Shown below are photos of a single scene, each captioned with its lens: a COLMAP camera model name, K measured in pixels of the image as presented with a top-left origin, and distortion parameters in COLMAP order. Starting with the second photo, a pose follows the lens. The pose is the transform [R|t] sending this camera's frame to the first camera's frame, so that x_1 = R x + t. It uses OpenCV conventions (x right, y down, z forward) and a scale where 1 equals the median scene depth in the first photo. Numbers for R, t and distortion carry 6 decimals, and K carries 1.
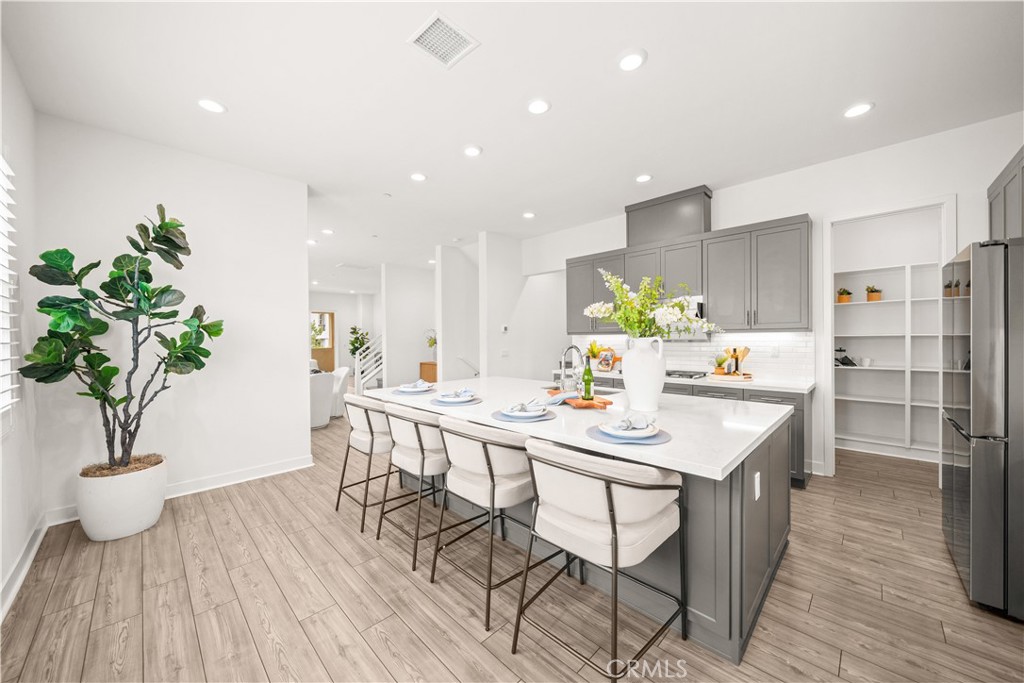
lens RADIAL K [[371.3, 0, 509.8], [0, 371.3, 339.3], [0, 0, 1]] dist [0.002333, 0.000104]
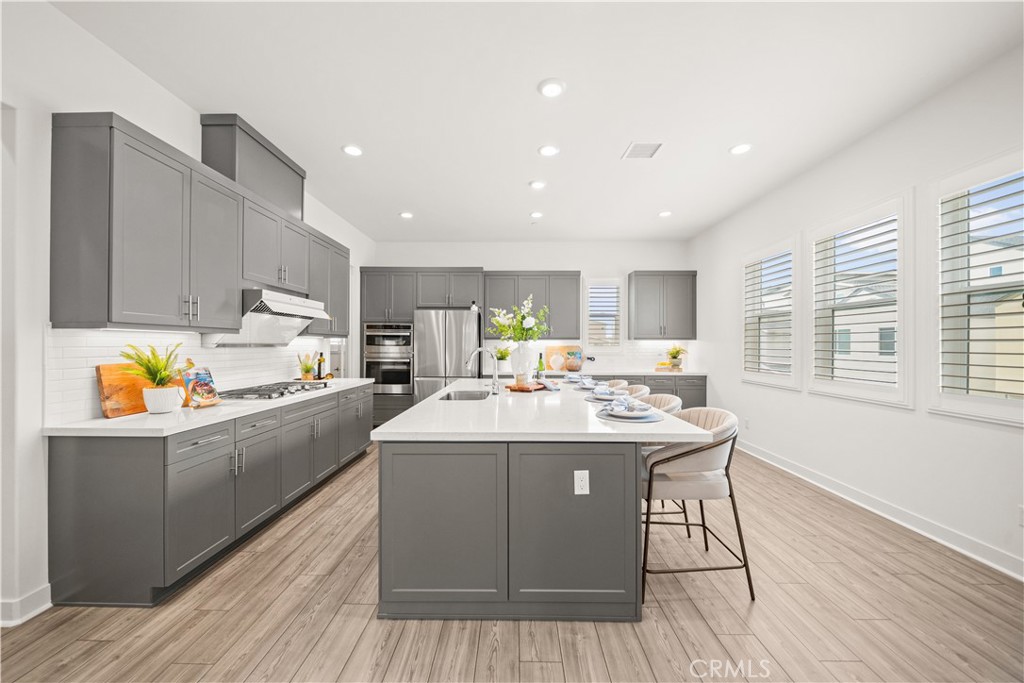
lens RADIAL K [[371.3, 0, 508.7], [0, 371.3, 341.2], [0, 0, 1]] dist [0.002333, 0.000104]
pose [[-0.694116, 0.008910, 0.719808, -0.871364], [0.012889, 0.999917, 0.000051, -0.007518], [-0.719748, 0.009313, -0.694173, 2.398622]]
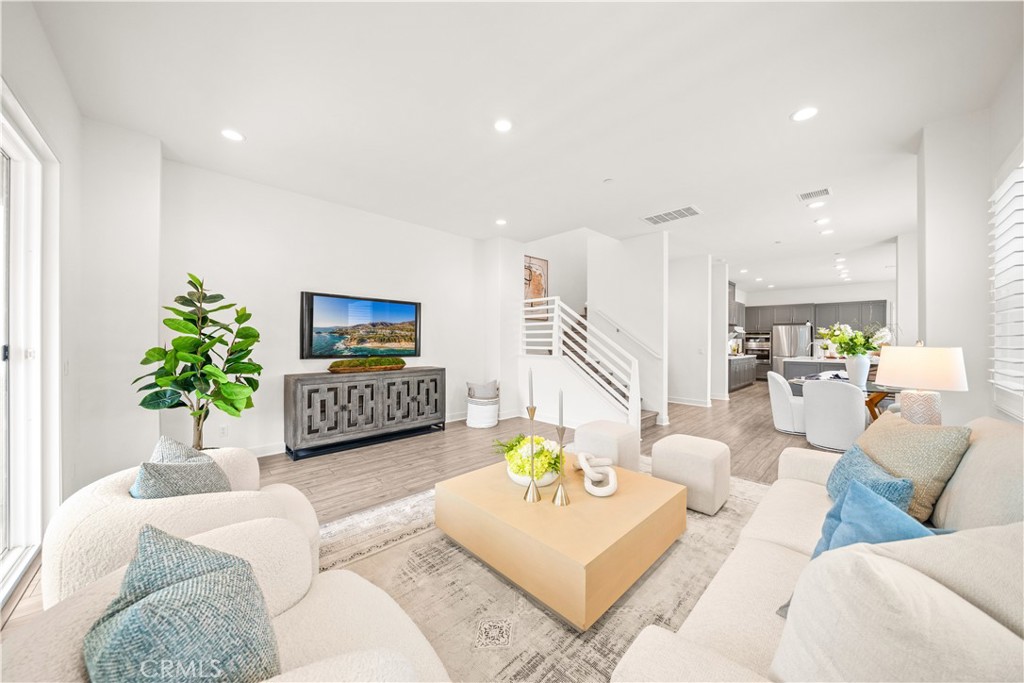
lens RADIAL K [[351.2, 0, 508.4], [0, 351.2, 339.5], [0, 0, 1]] dist [0.000143, -0.000049]
pose [[0.022120, 0.007907, 0.999724, -4.475090], [0.001939, 0.999967, -0.007952, 0.015040], [-0.999753, 0.002114, 0.022103, 5.374609]]
